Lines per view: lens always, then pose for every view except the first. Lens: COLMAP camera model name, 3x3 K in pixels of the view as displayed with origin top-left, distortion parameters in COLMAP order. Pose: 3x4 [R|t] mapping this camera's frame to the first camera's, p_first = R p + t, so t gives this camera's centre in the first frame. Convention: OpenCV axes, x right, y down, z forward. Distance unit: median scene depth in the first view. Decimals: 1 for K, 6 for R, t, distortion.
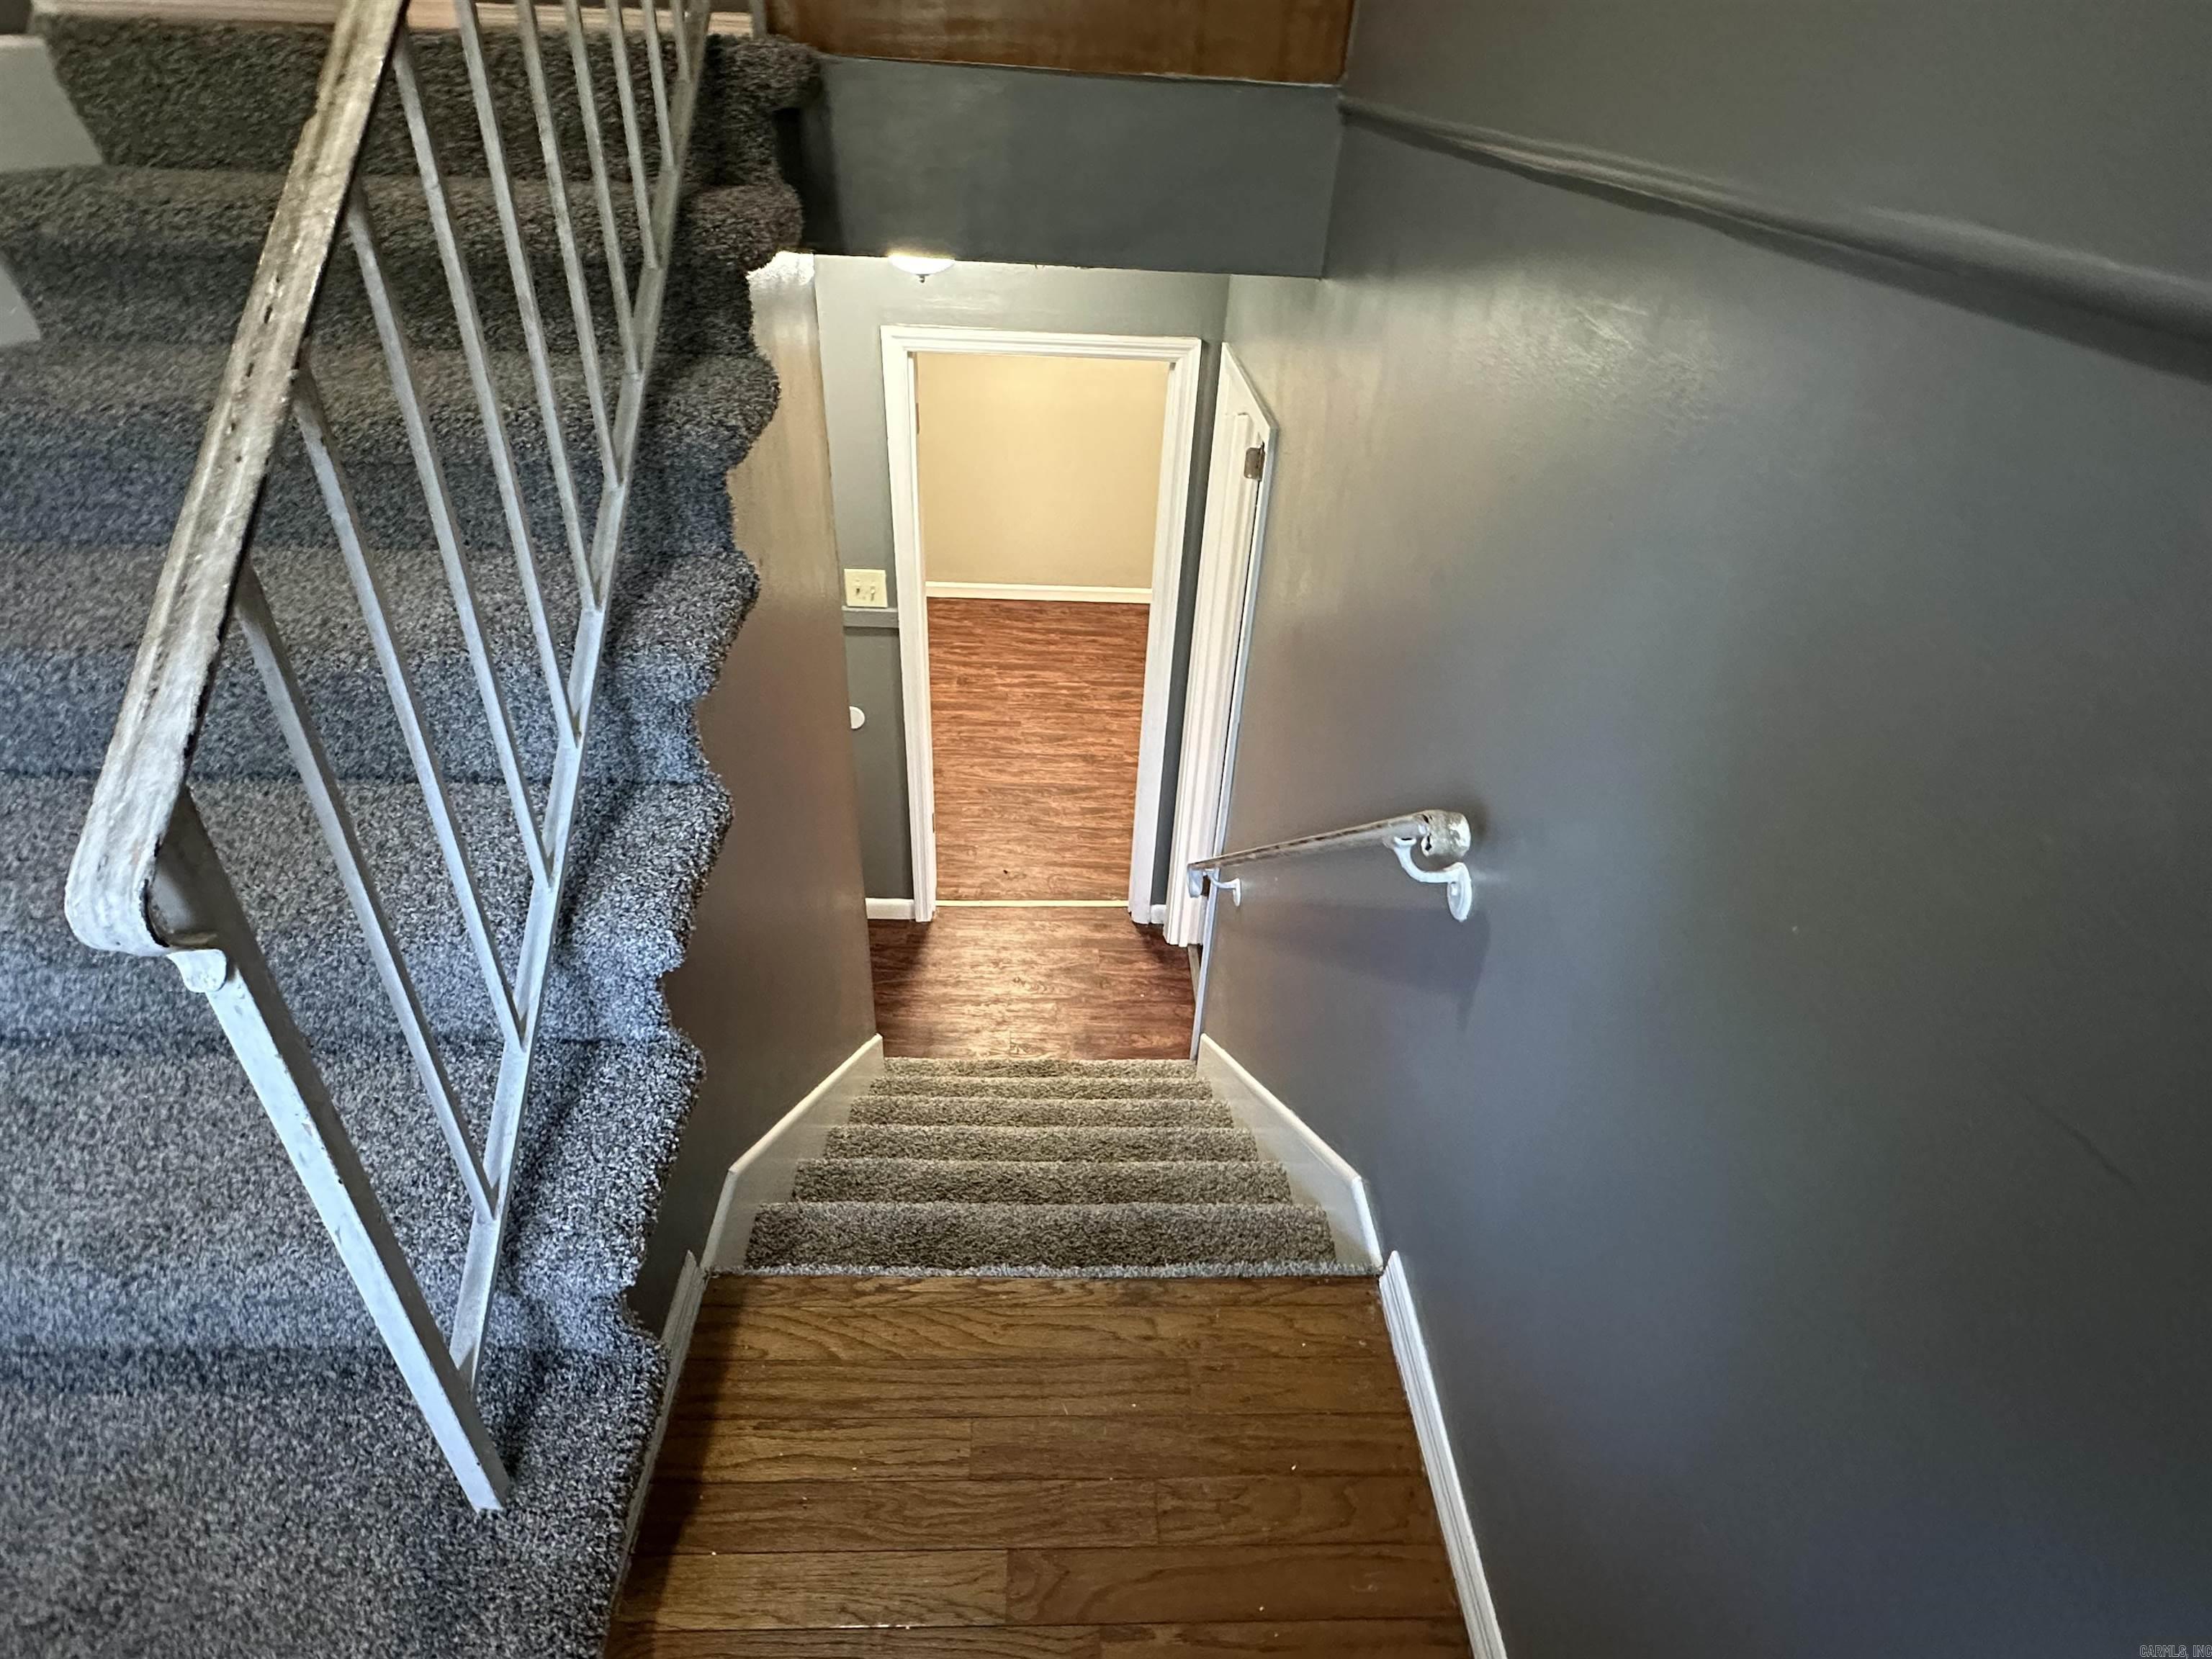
lens RADIAL K [[1162.6, 0, 1102.7], [0, 1162.6, 832.7], [0, 0, 1]] dist [-0.005291, 0.000435]
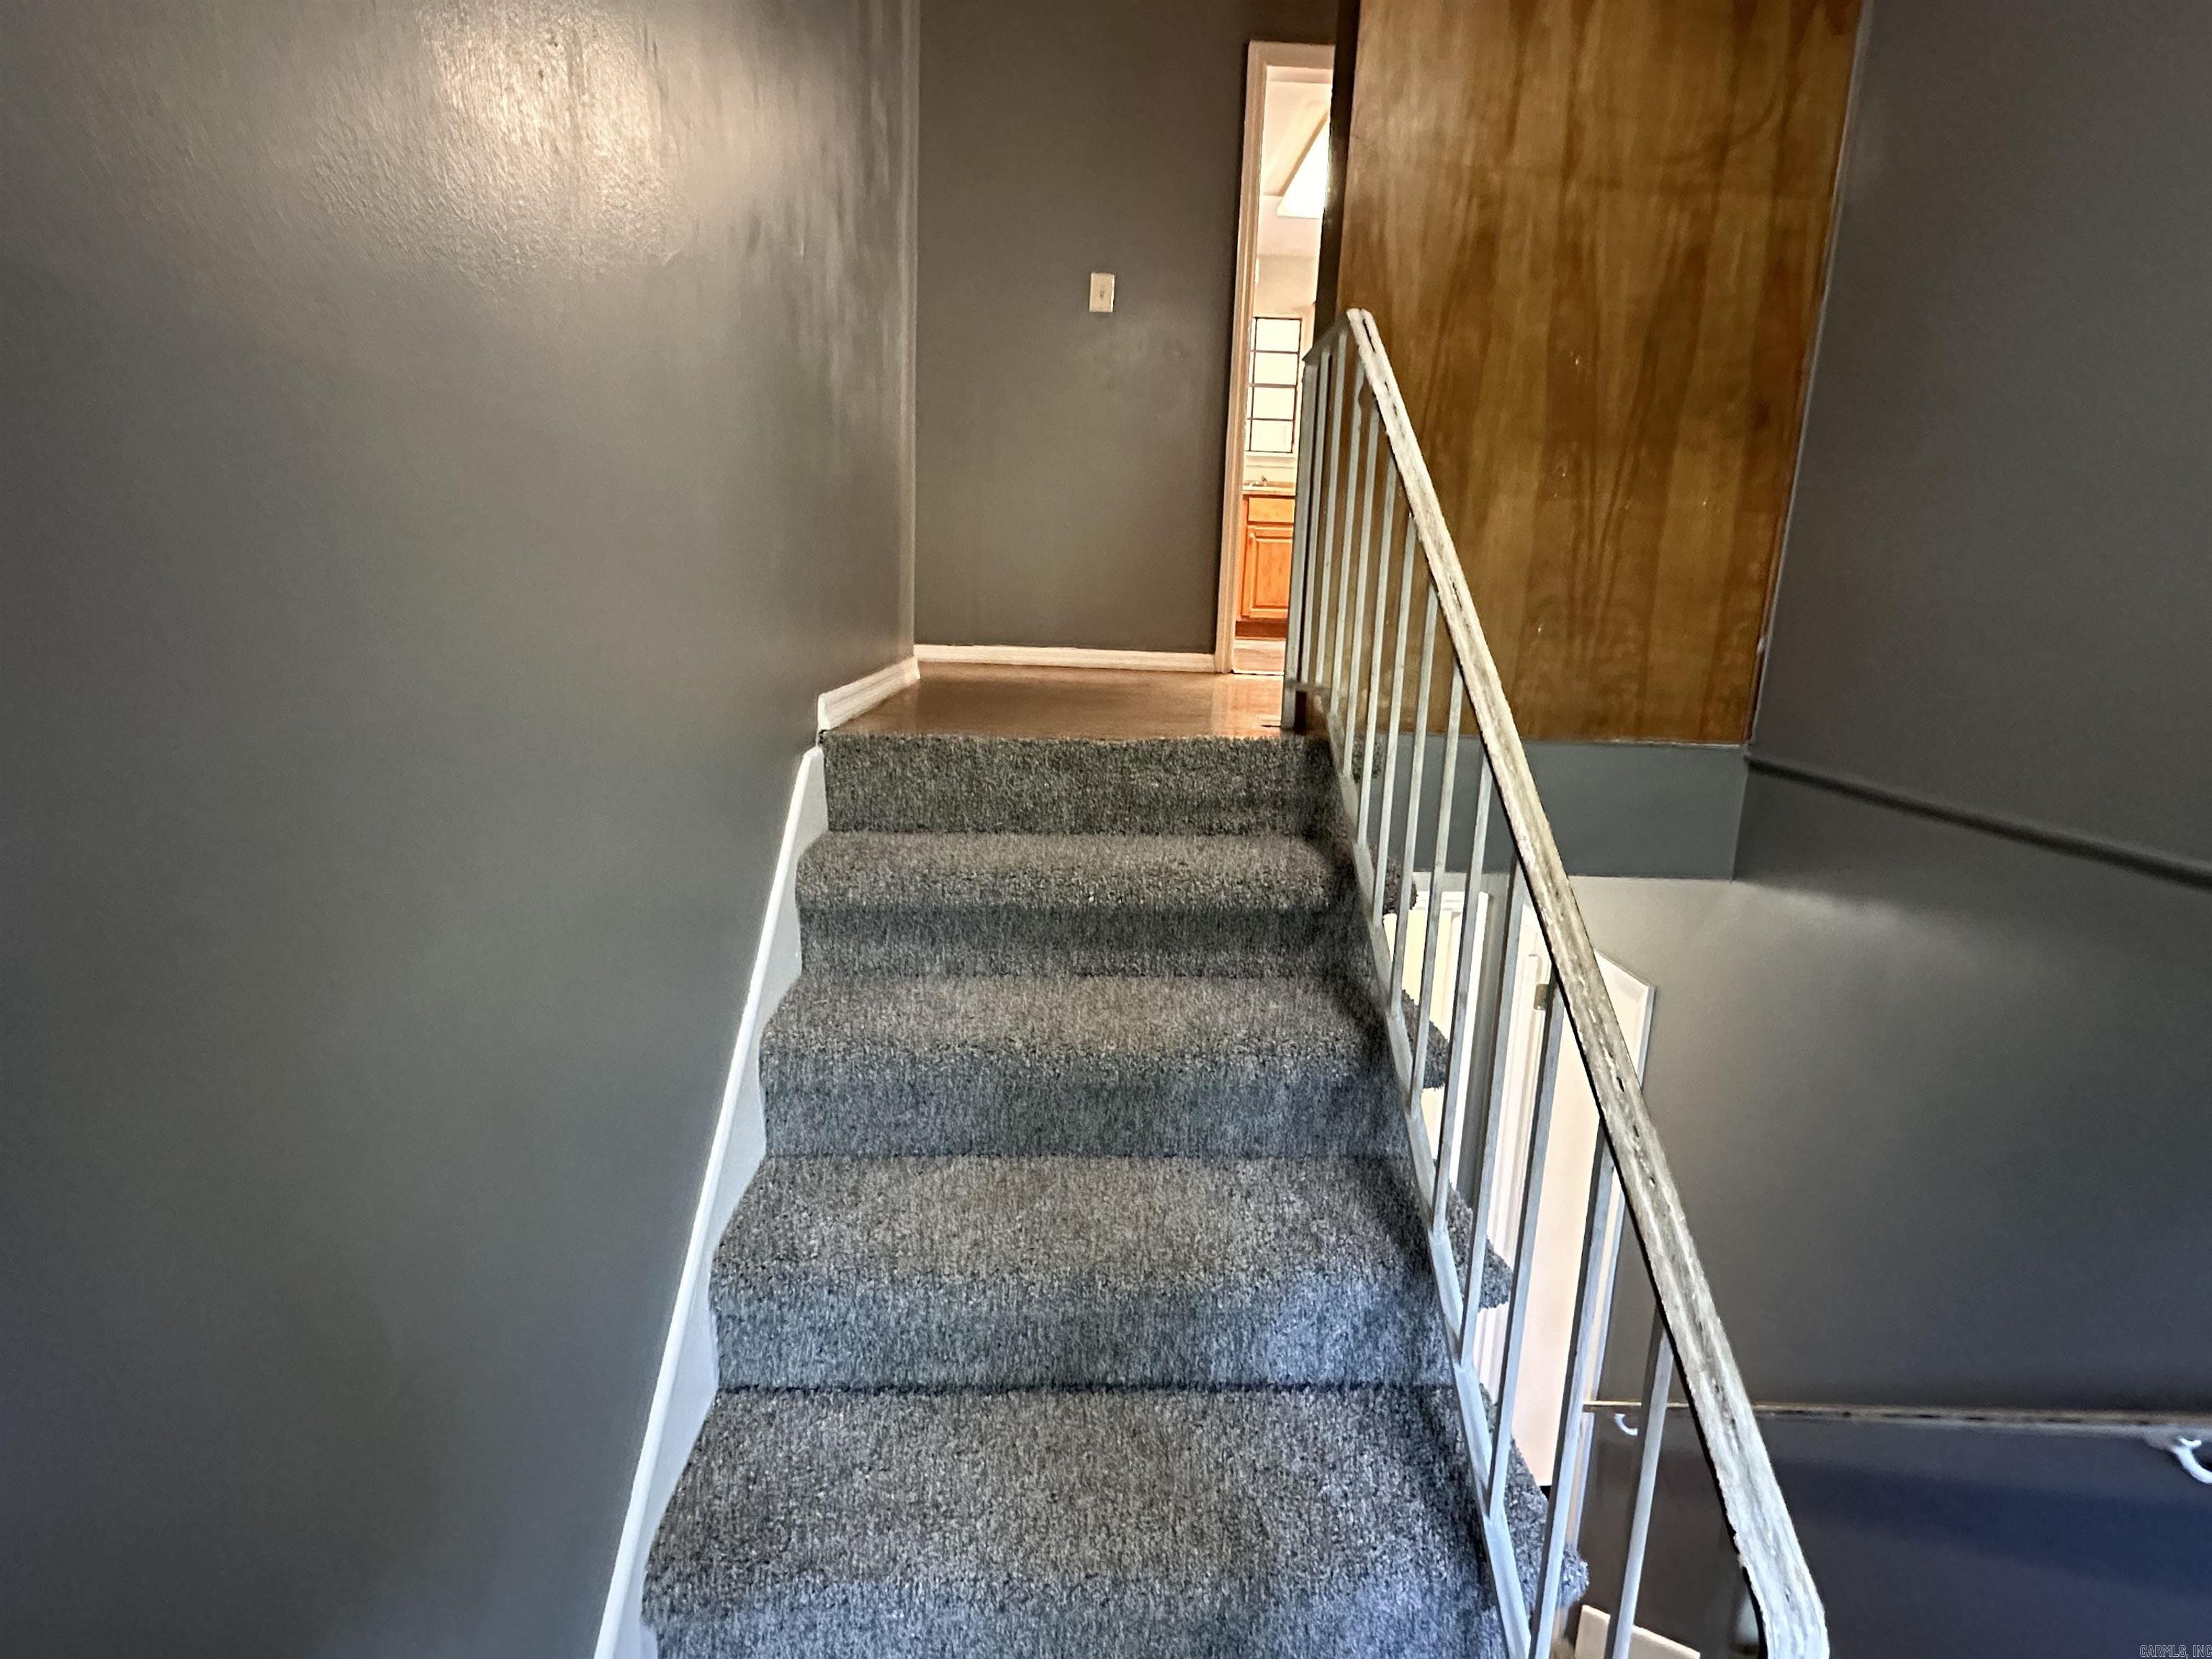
lens RADIAL K [[1162.6, 0, 1102.7], [0, 1162.6, 832.7], [0, 0, 1]] dist [-0.005291, 0.000435]
pose [[0.999890, -0.012625, 0.007795, -0.618101], [0.014642, 0.924613, -0.380626, -0.100481], [-0.002402, 0.380698, 0.924696, -0.164959]]
